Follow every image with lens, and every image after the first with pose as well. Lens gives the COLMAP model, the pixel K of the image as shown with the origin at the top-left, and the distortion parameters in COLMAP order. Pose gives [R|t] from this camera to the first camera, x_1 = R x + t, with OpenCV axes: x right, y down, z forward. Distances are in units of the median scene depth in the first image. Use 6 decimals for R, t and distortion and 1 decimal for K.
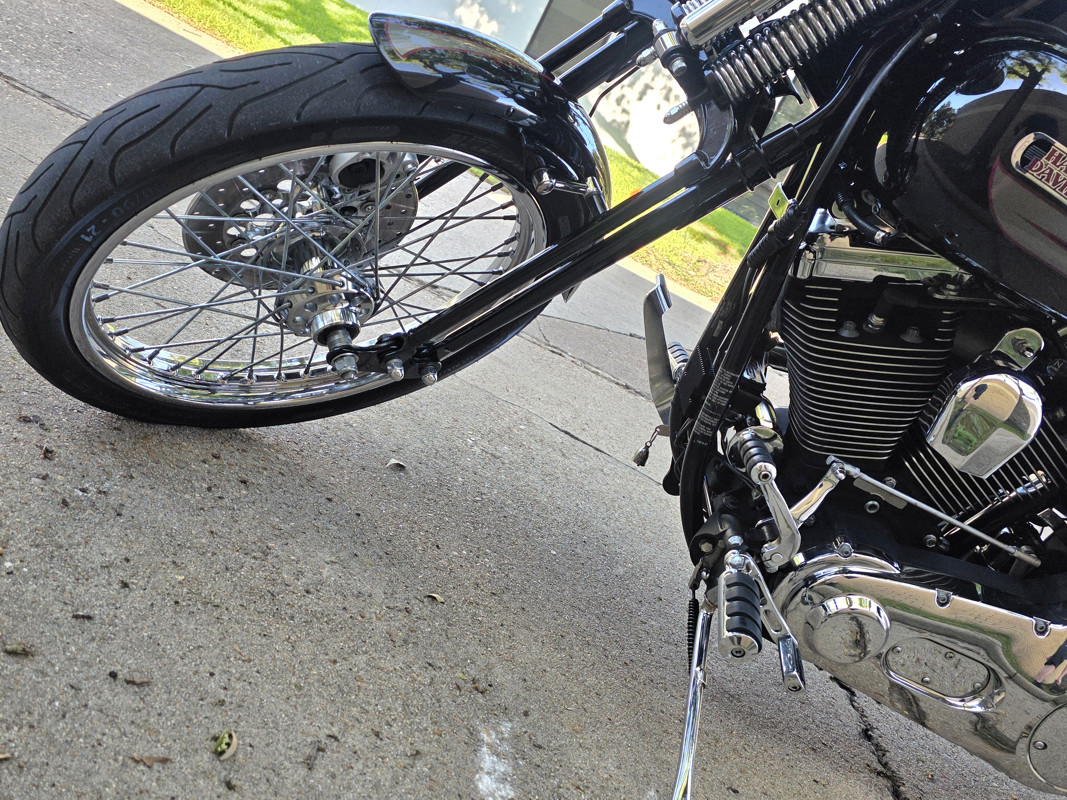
lens RADIAL K [[925.1, 0, 533.5], [0, 925.1, 400.0], [0, 0, 1]] dist [-0.001960, -0.005397]
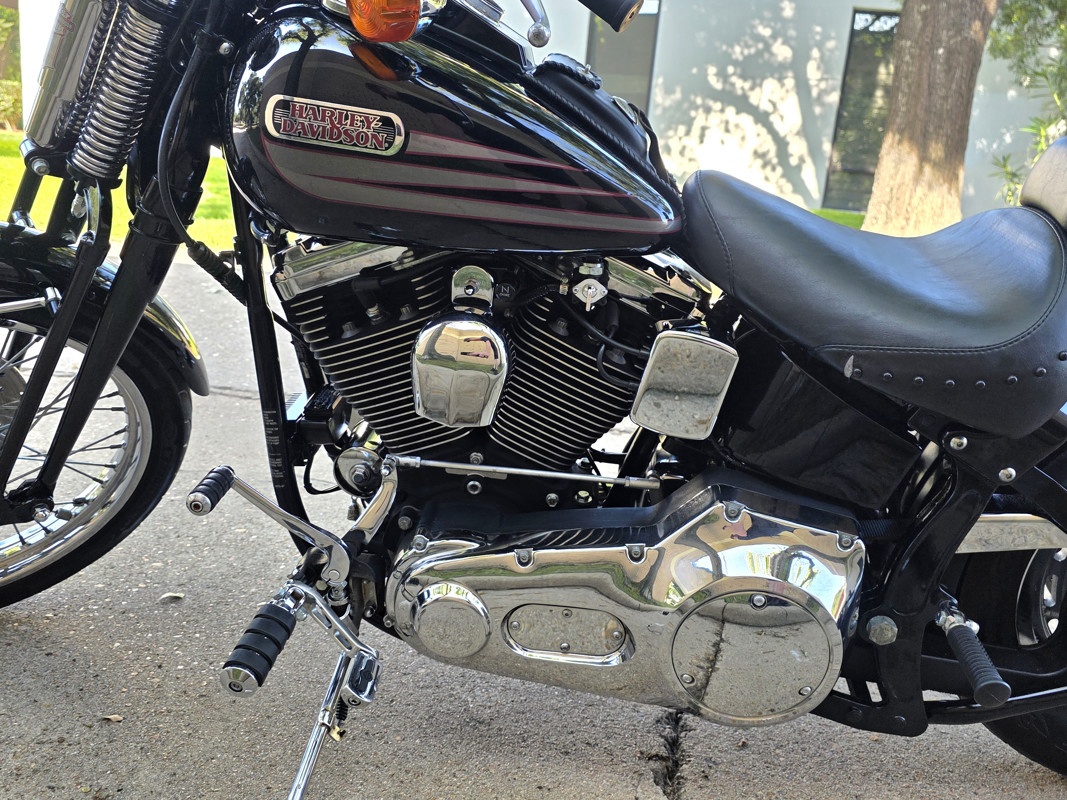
lens RADIAL K [[925.1, 0, 533.5], [0, 925.1, 400.0], [0, 0, 1]] dist [-0.001960, -0.005397]
pose [[0.915907, -0.358072, -0.181378, 0.592344], [0.337295, 0.931552, -0.135805, 0.170244], [0.217591, 0.063207, 0.973991, 0.070017]]
